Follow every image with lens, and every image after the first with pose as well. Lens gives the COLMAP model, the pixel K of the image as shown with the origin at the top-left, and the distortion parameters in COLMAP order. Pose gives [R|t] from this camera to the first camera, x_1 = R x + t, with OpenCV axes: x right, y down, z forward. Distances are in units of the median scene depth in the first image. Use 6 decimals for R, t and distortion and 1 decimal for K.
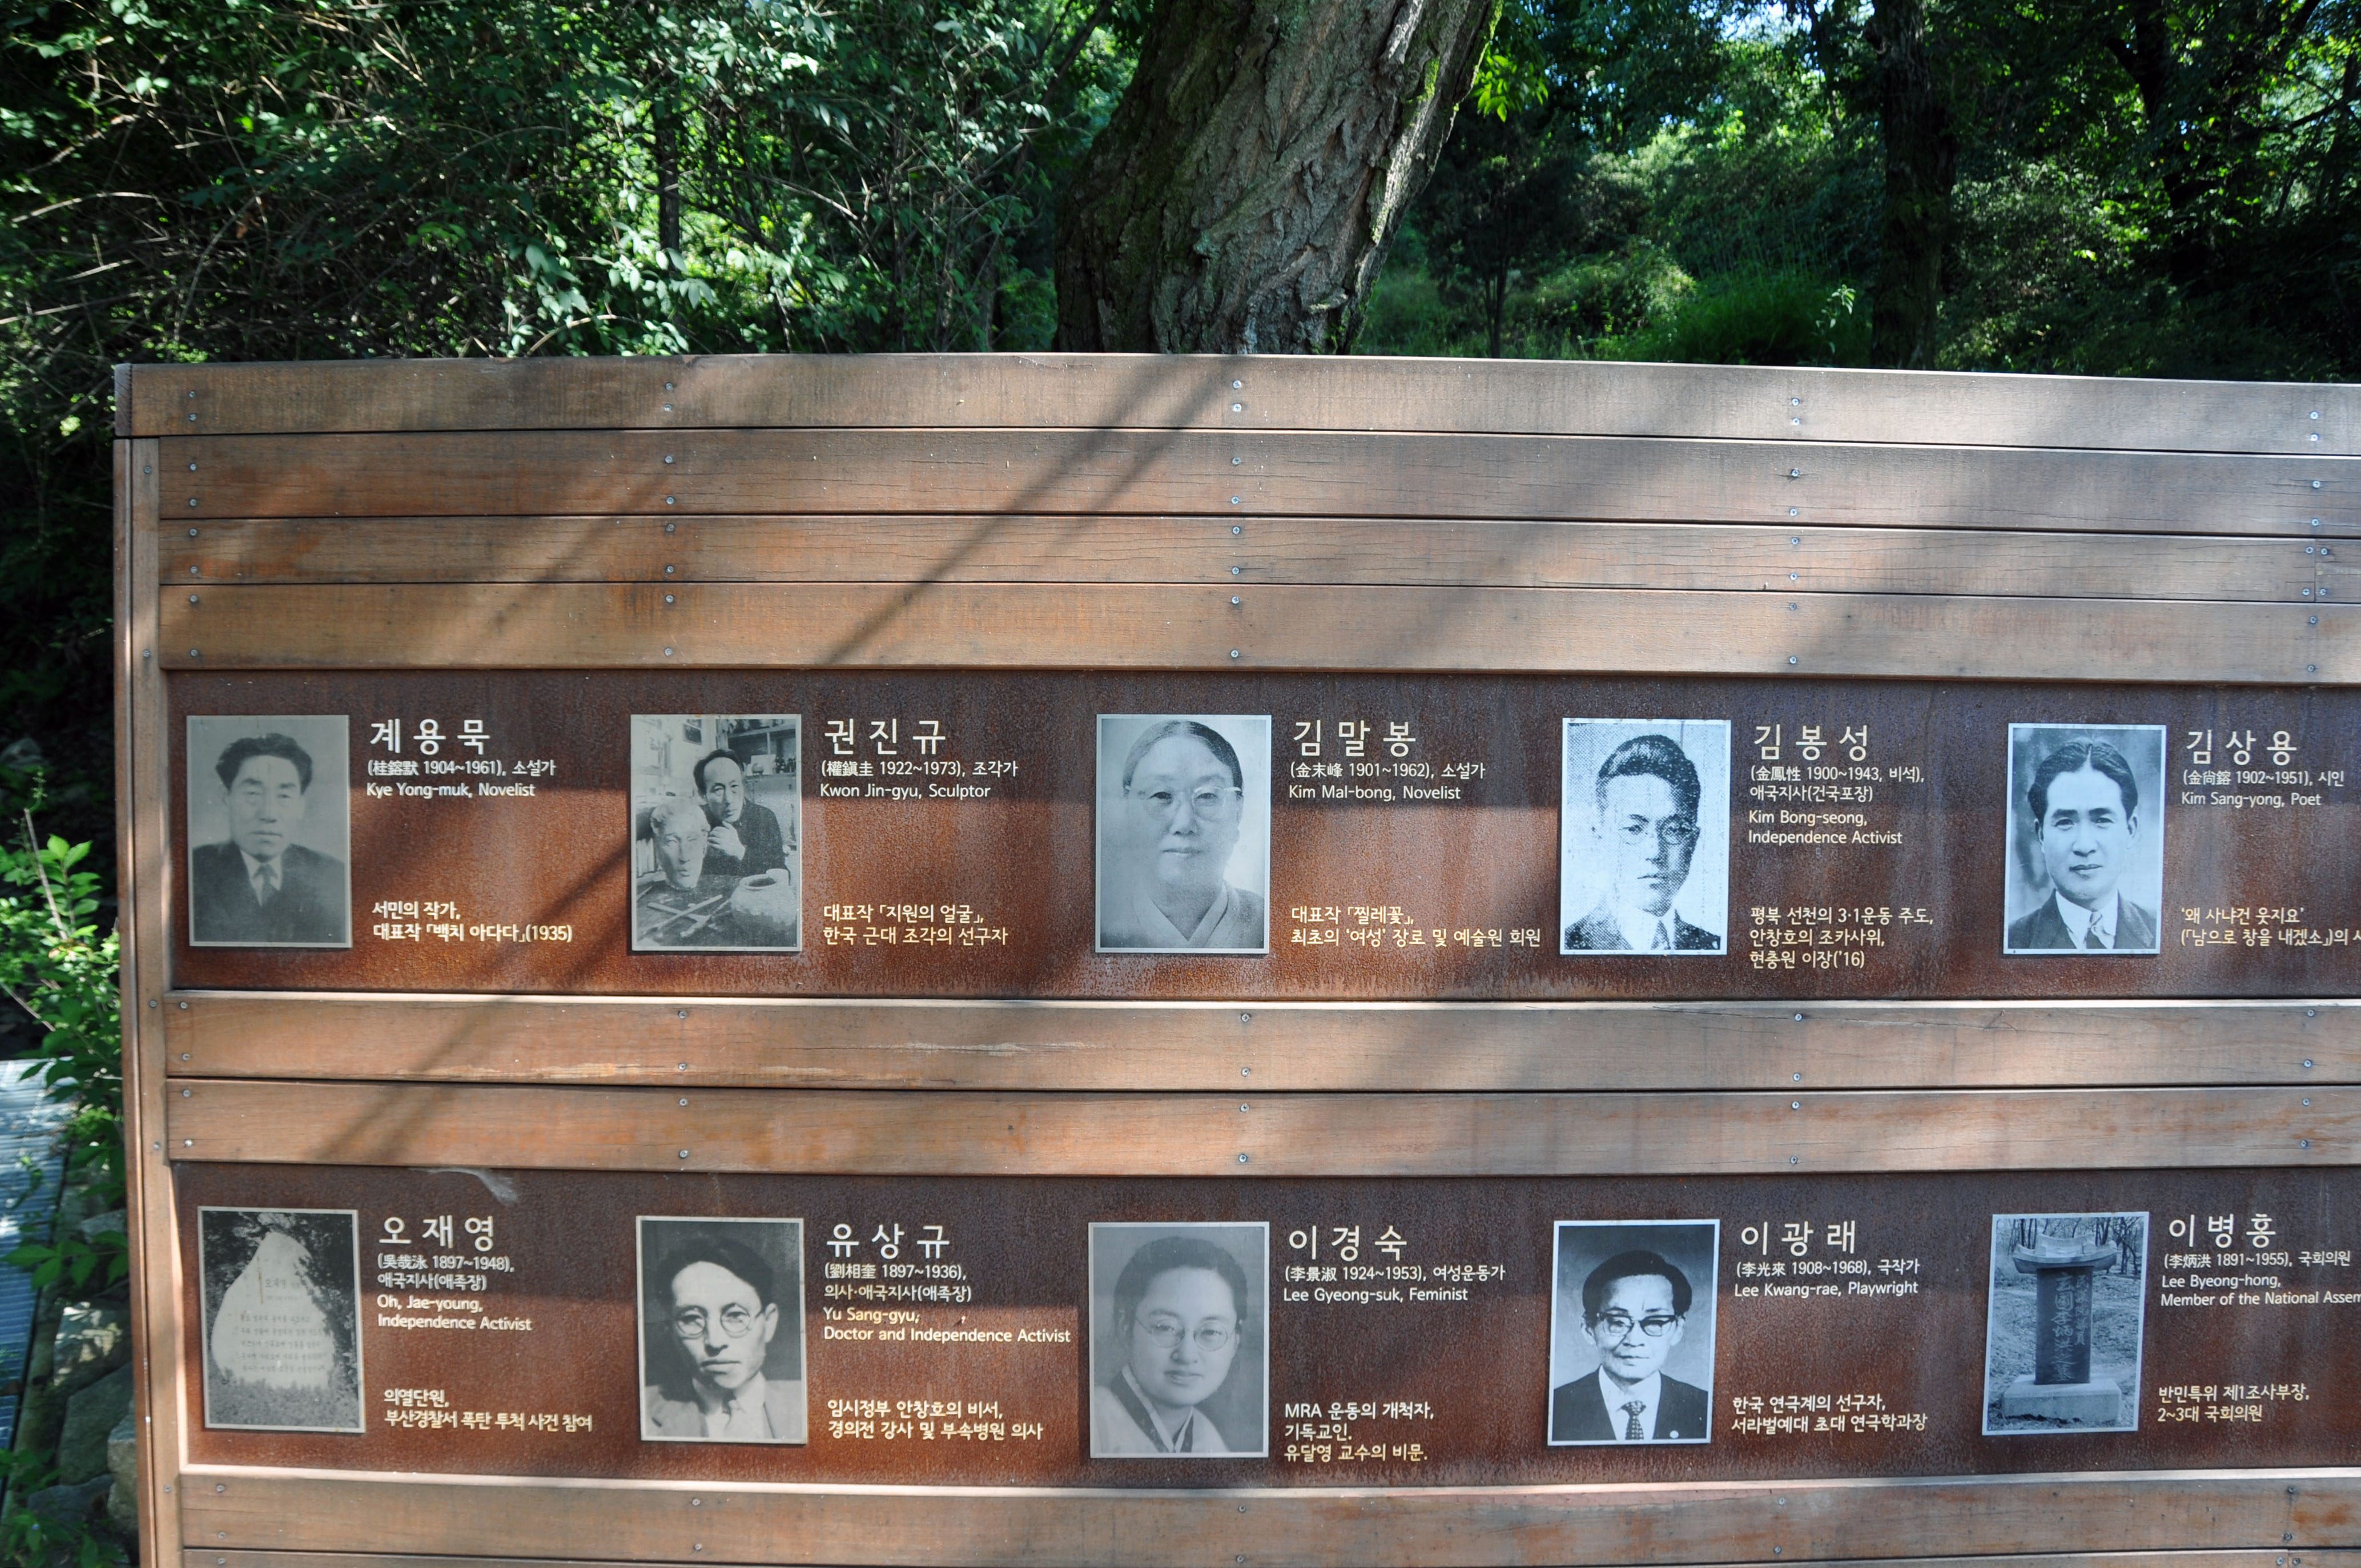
lens RADIAL K [[1834.5, 0, 1182.8], [0, 1834.5, 936.4], [0, 0, 1]] dist [-0.146375, 0.101828]
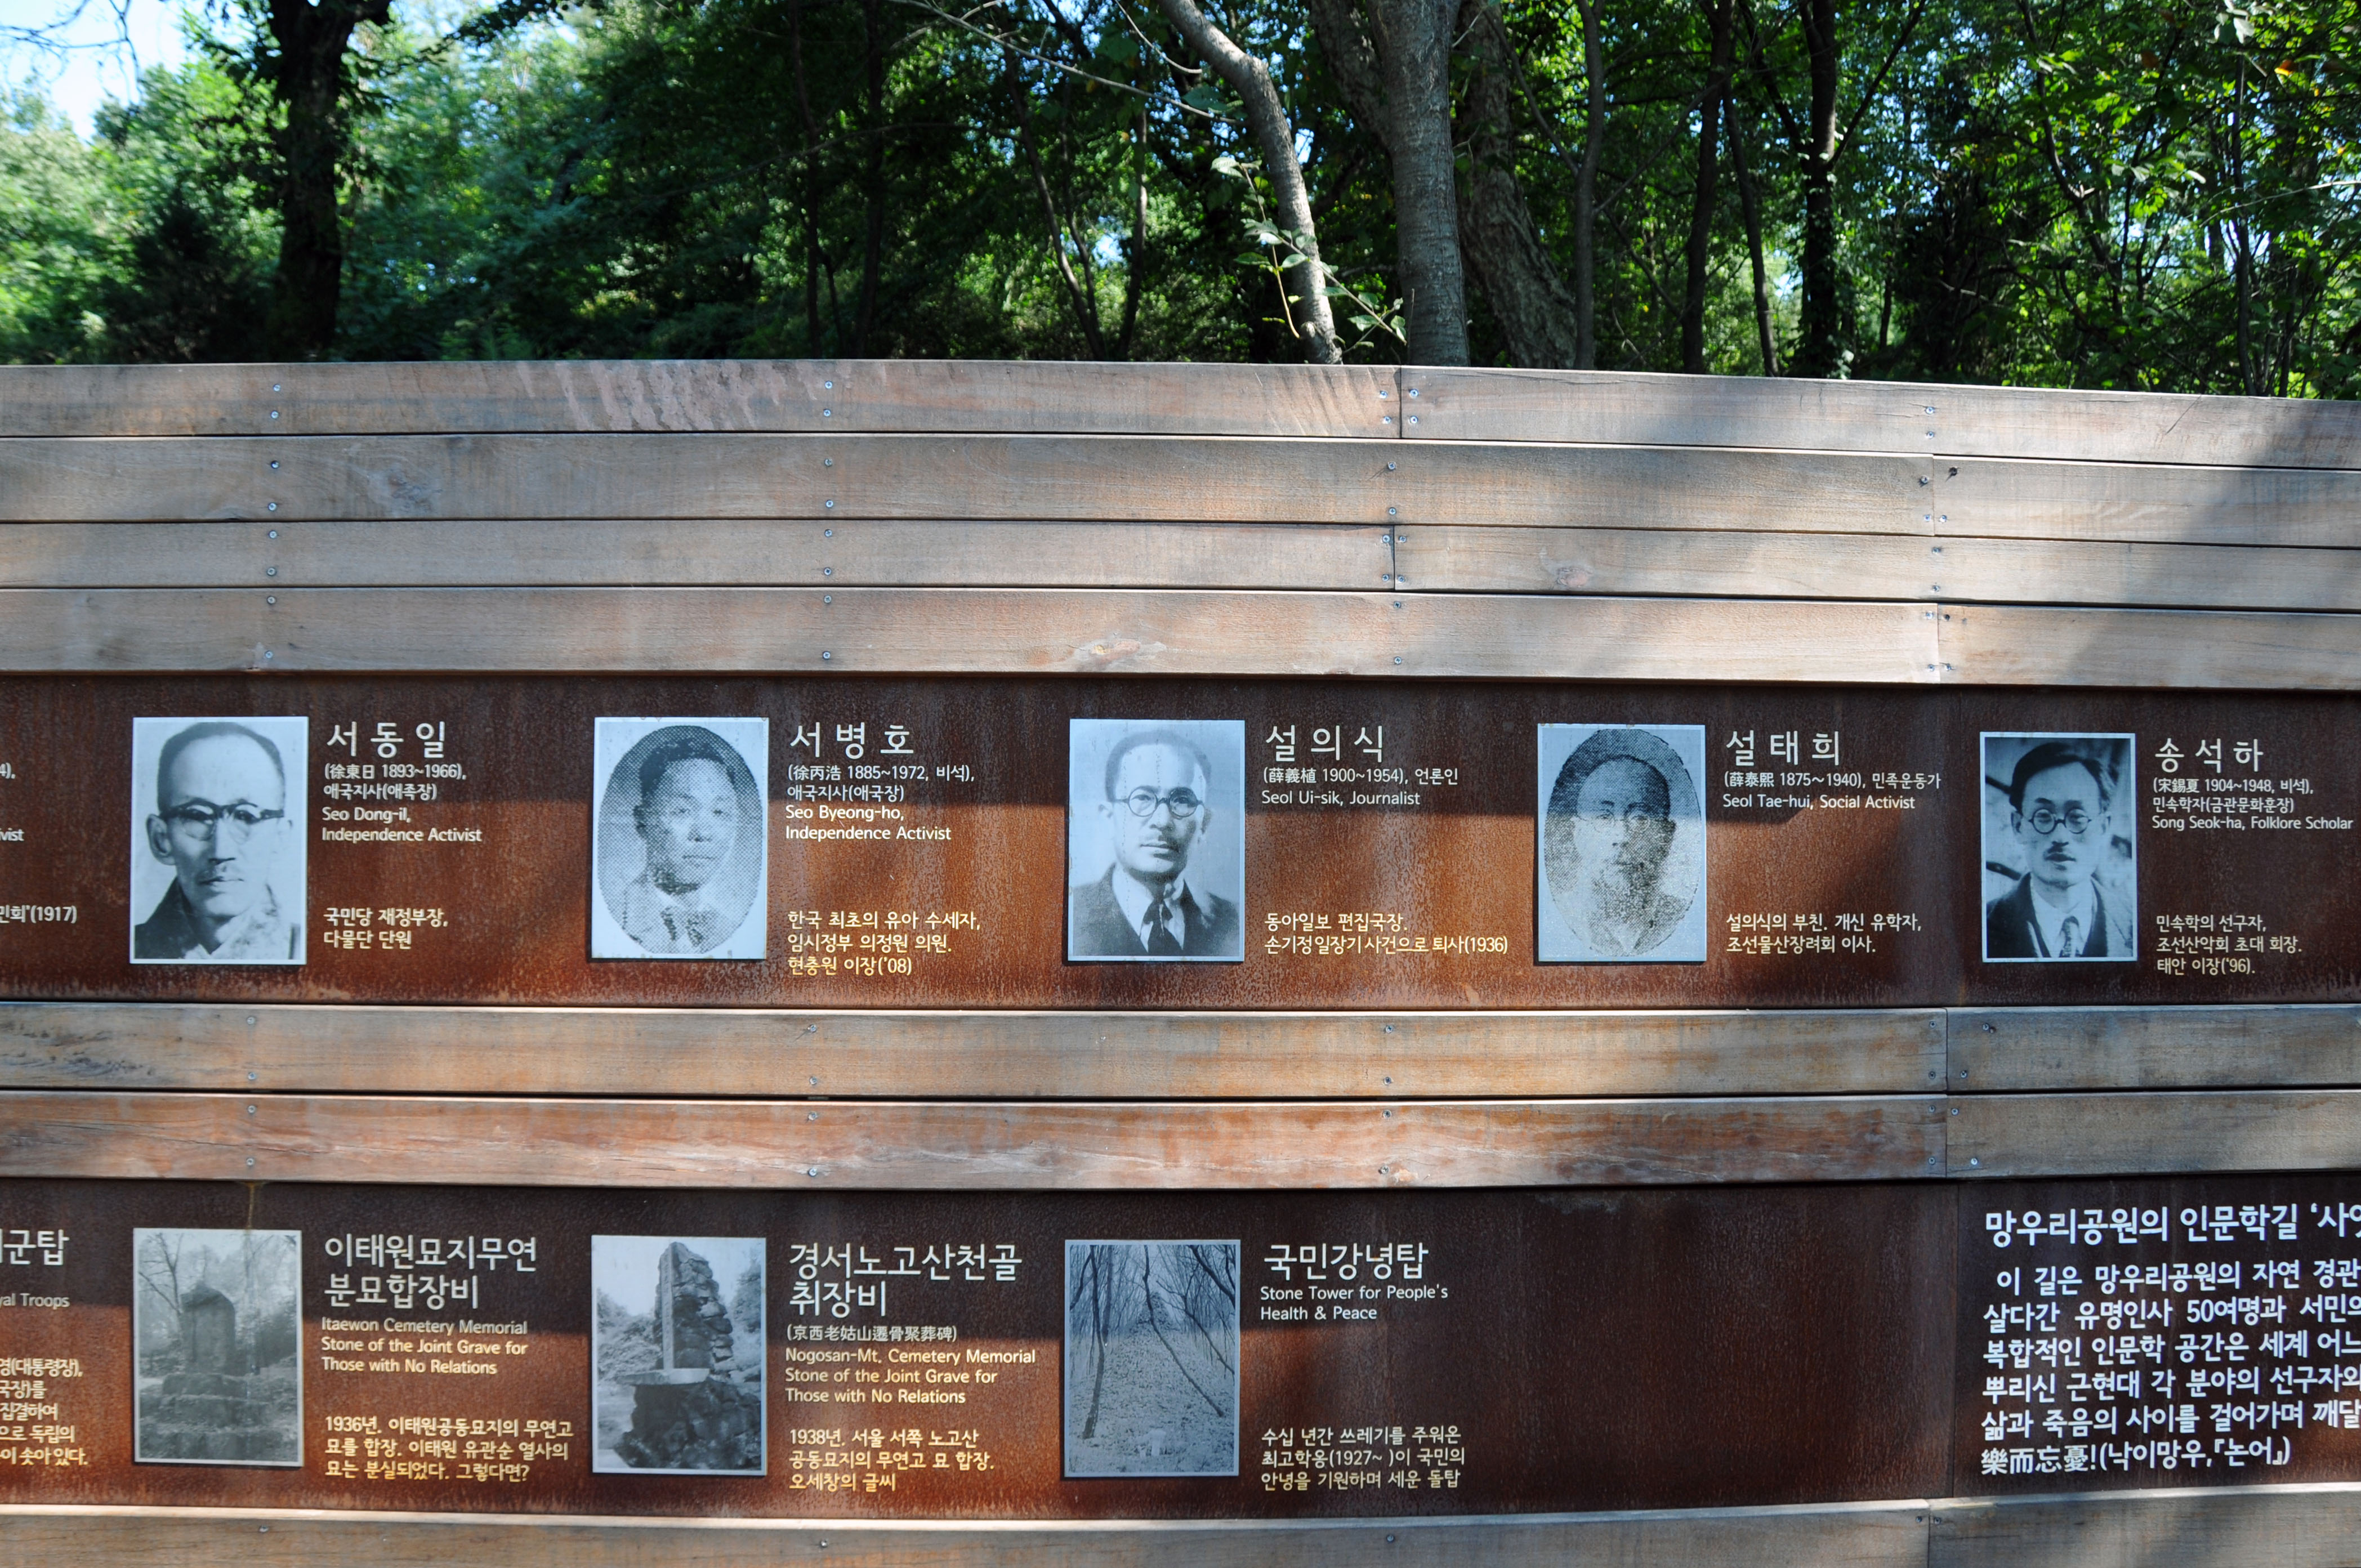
lens RADIAL K [[1875.2, 0, 1176.5], [0, 1875.2, 816.3], [0, 0, 1]] dist [-0.172734, 0.120740]
pose [[0.999501, 0.003037, 0.031454, 5.033642], [-0.000887, 0.997674, -0.068160, 0.001112], [-0.031588, 0.068098, 0.997178, 0.087180]]
